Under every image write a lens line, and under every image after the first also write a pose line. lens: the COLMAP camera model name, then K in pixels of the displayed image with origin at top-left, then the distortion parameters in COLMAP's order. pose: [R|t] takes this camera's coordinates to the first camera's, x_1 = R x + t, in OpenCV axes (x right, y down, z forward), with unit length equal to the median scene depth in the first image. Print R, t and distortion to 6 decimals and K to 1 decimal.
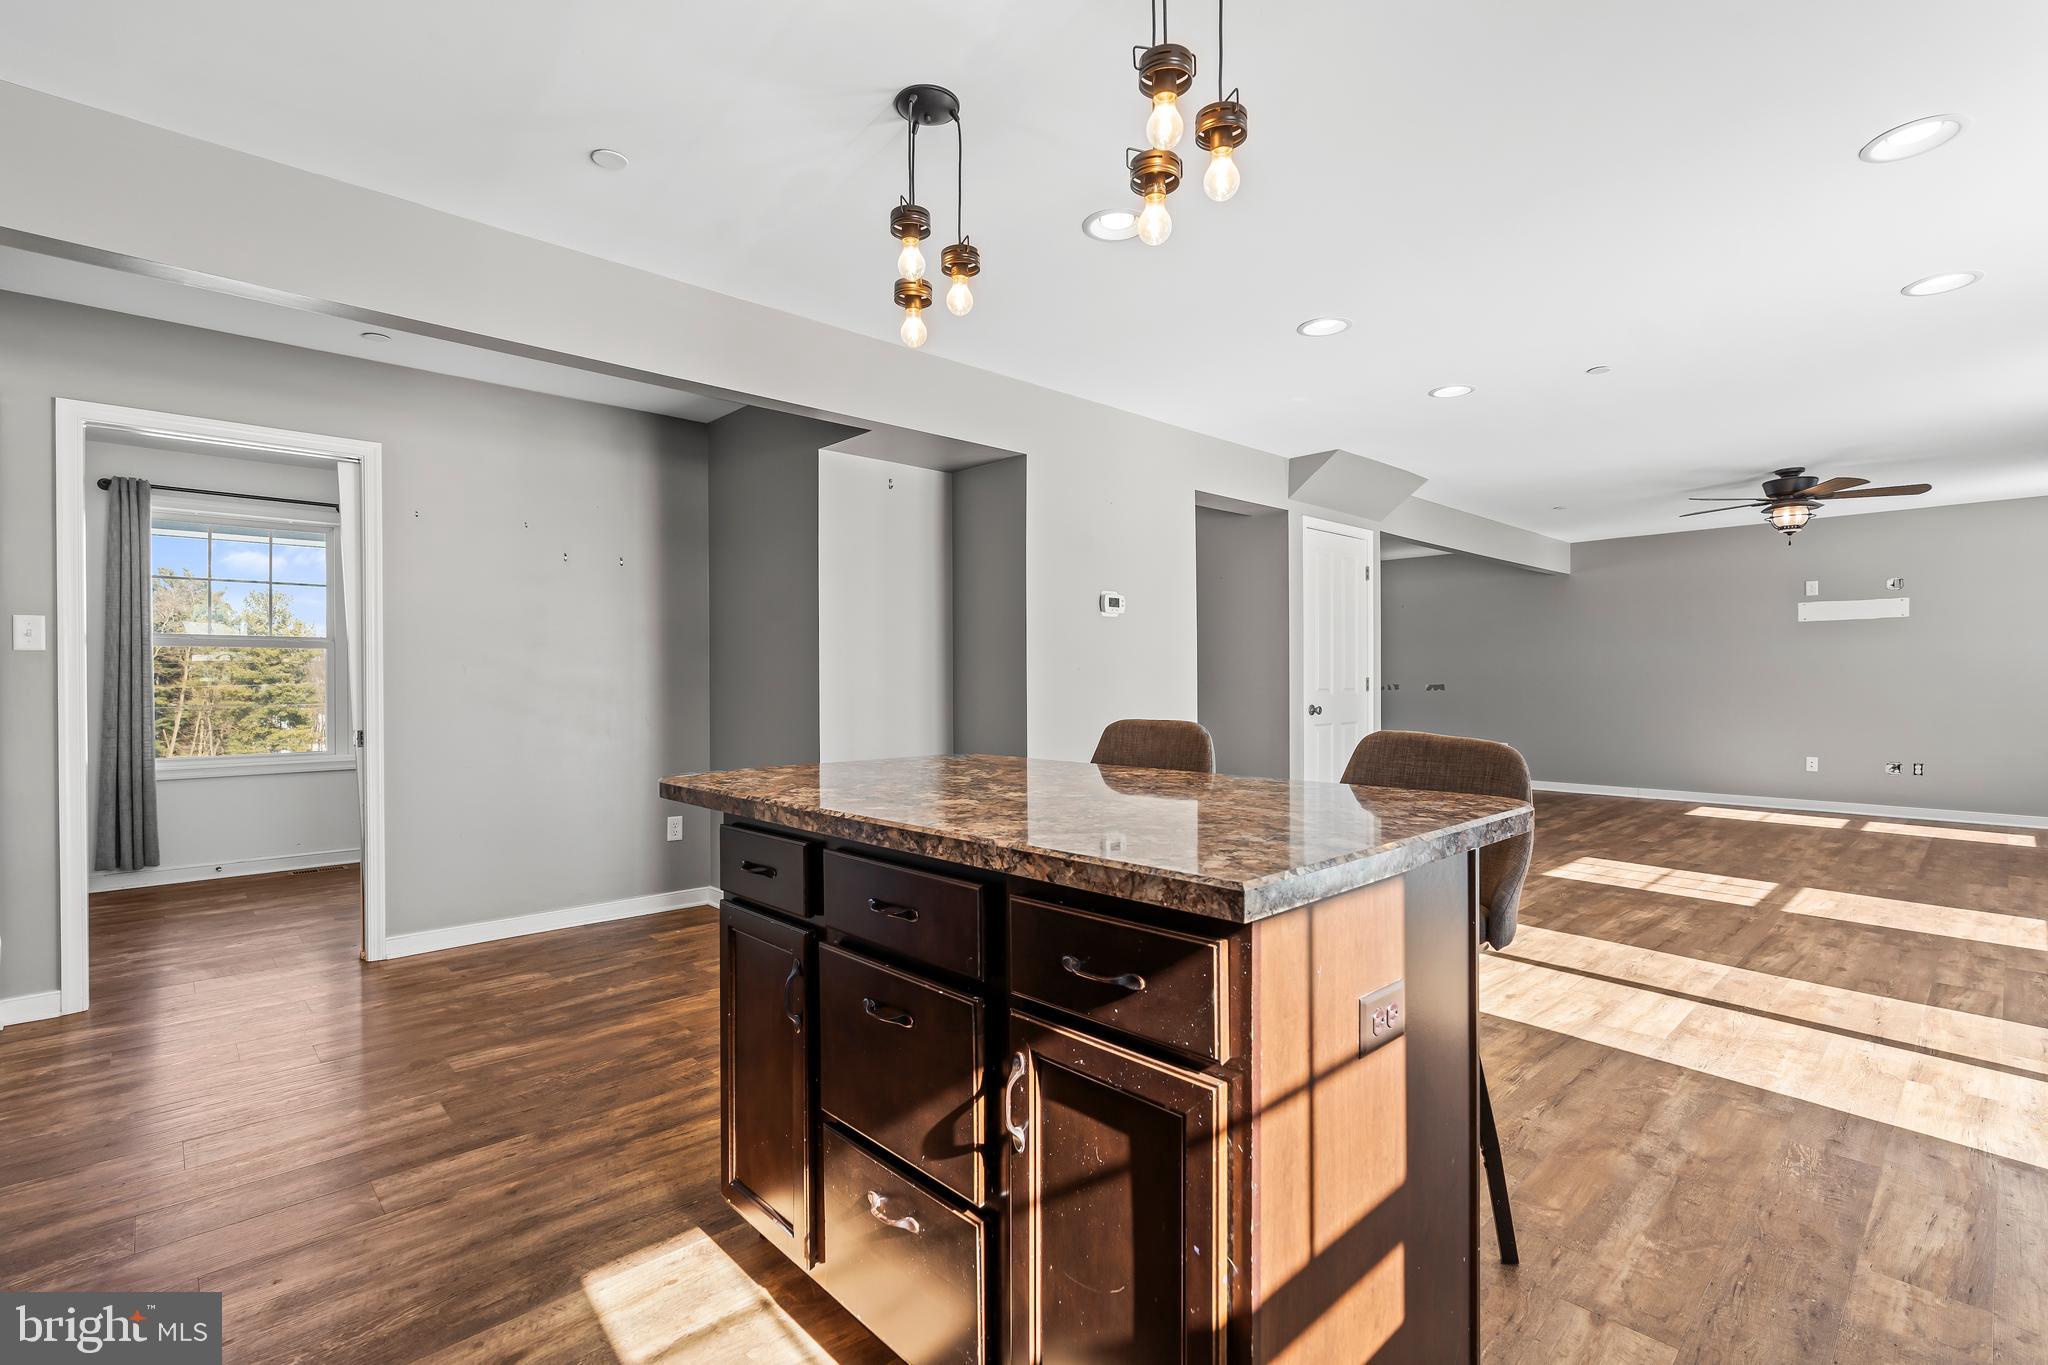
lens RADIAL K [[932.5, 0, 1024.6], [0, 932.5, 687.6], [0, 0, 1]] dist [-0.007692, 0.003790]
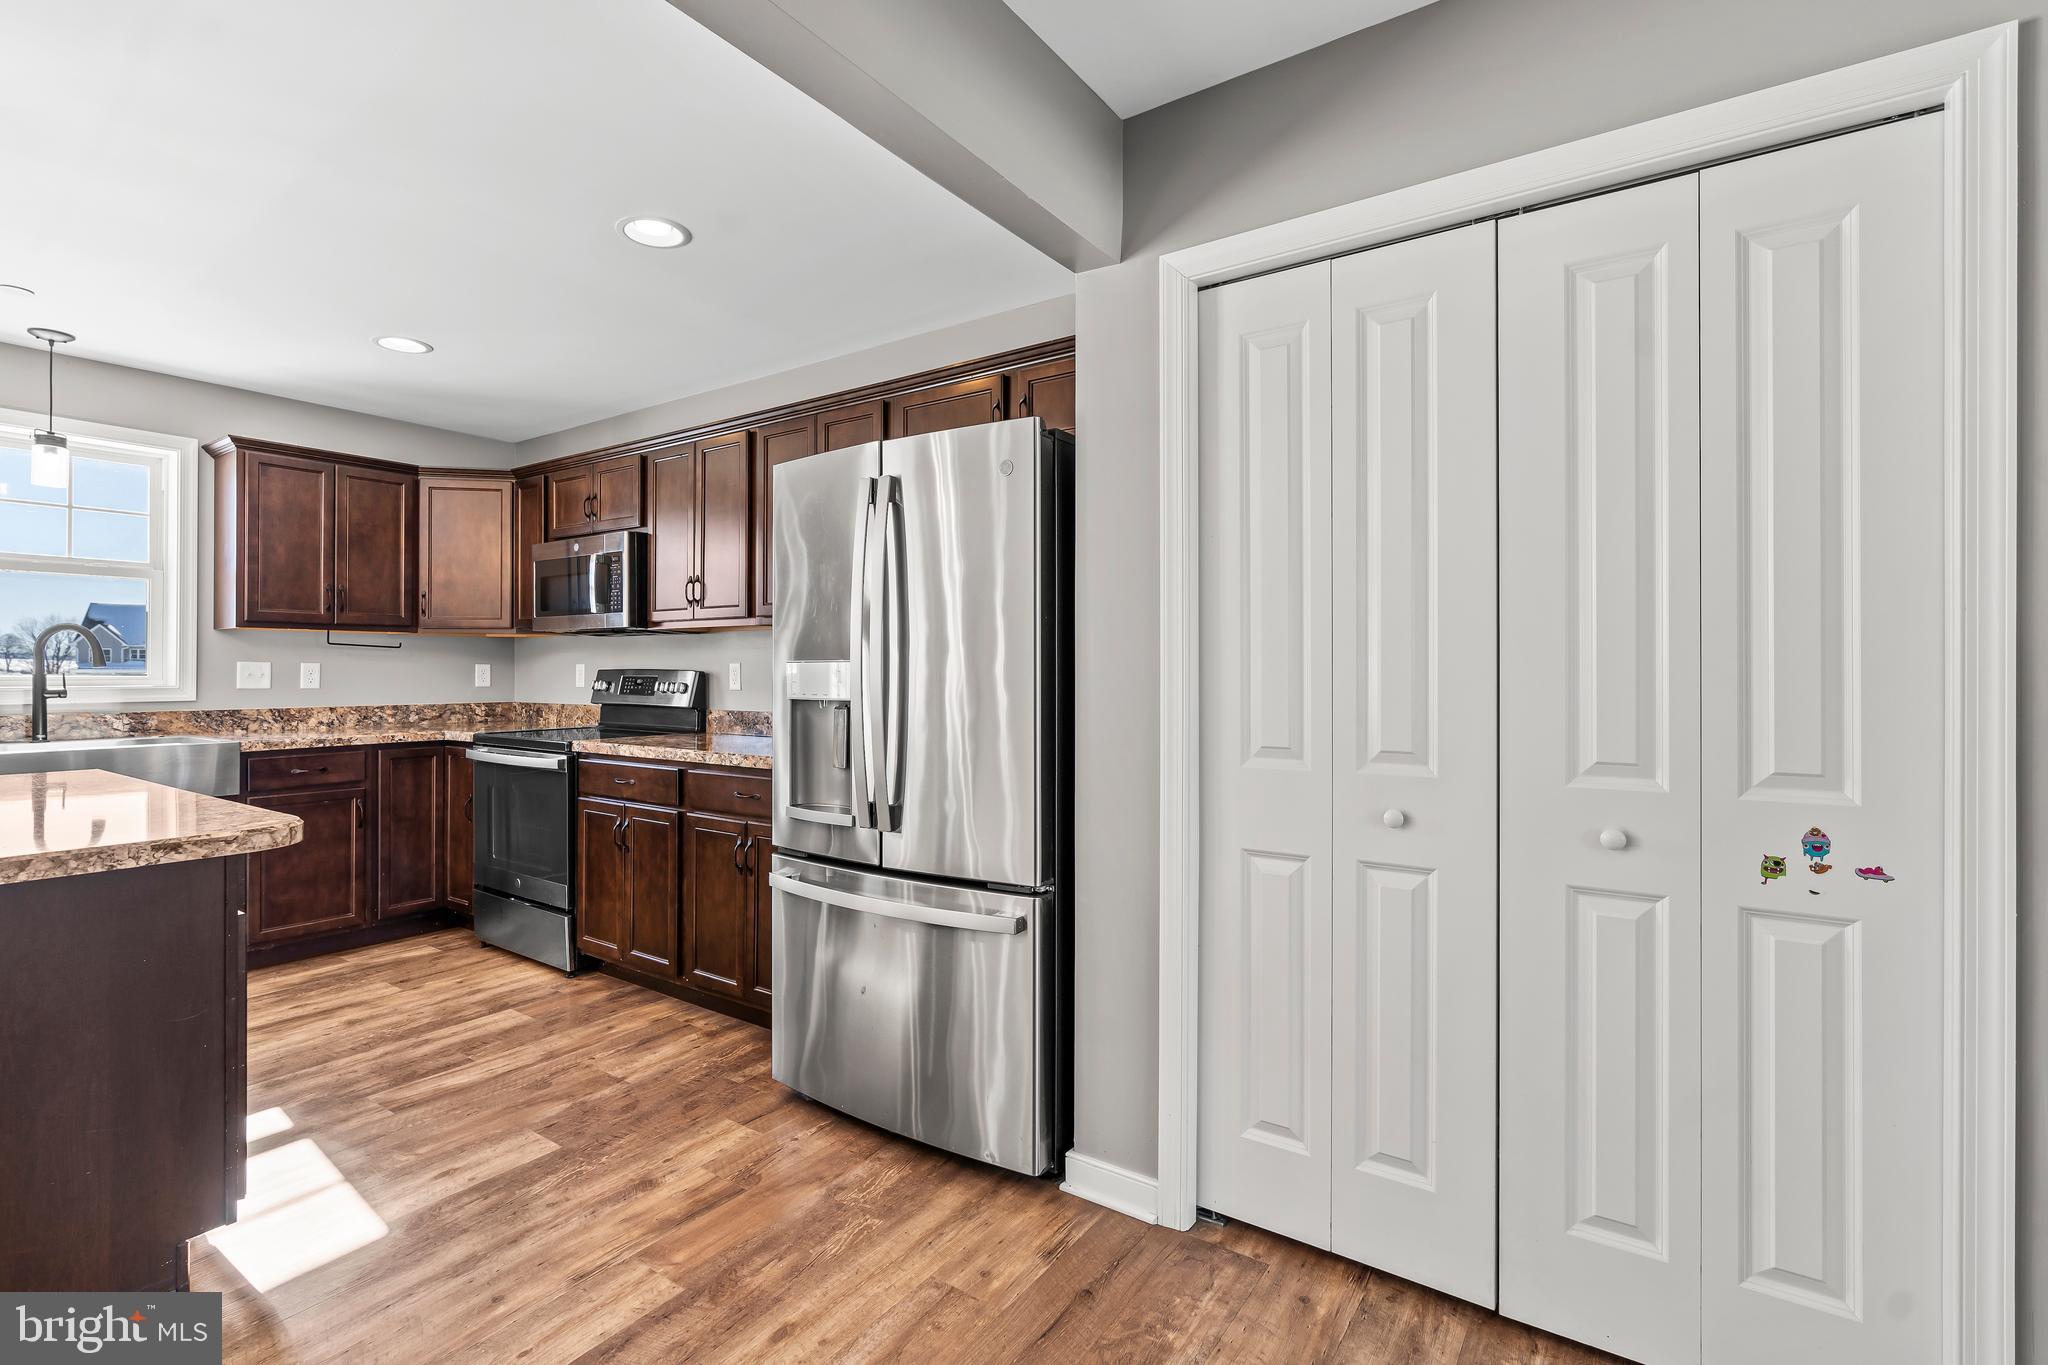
lens RADIAL K [[930.1, 0, 1017.1], [0, 930.1, 672.9], [0, 0, 1]] dist [-0.003154, 0.000893]
pose [[-0.978587, 0.001927, -0.205825, -0.622345], [-0.000462, 0.999933, 0.011559, -0.034511], [0.205833, 0.011406, -0.978521, 1.421152]]
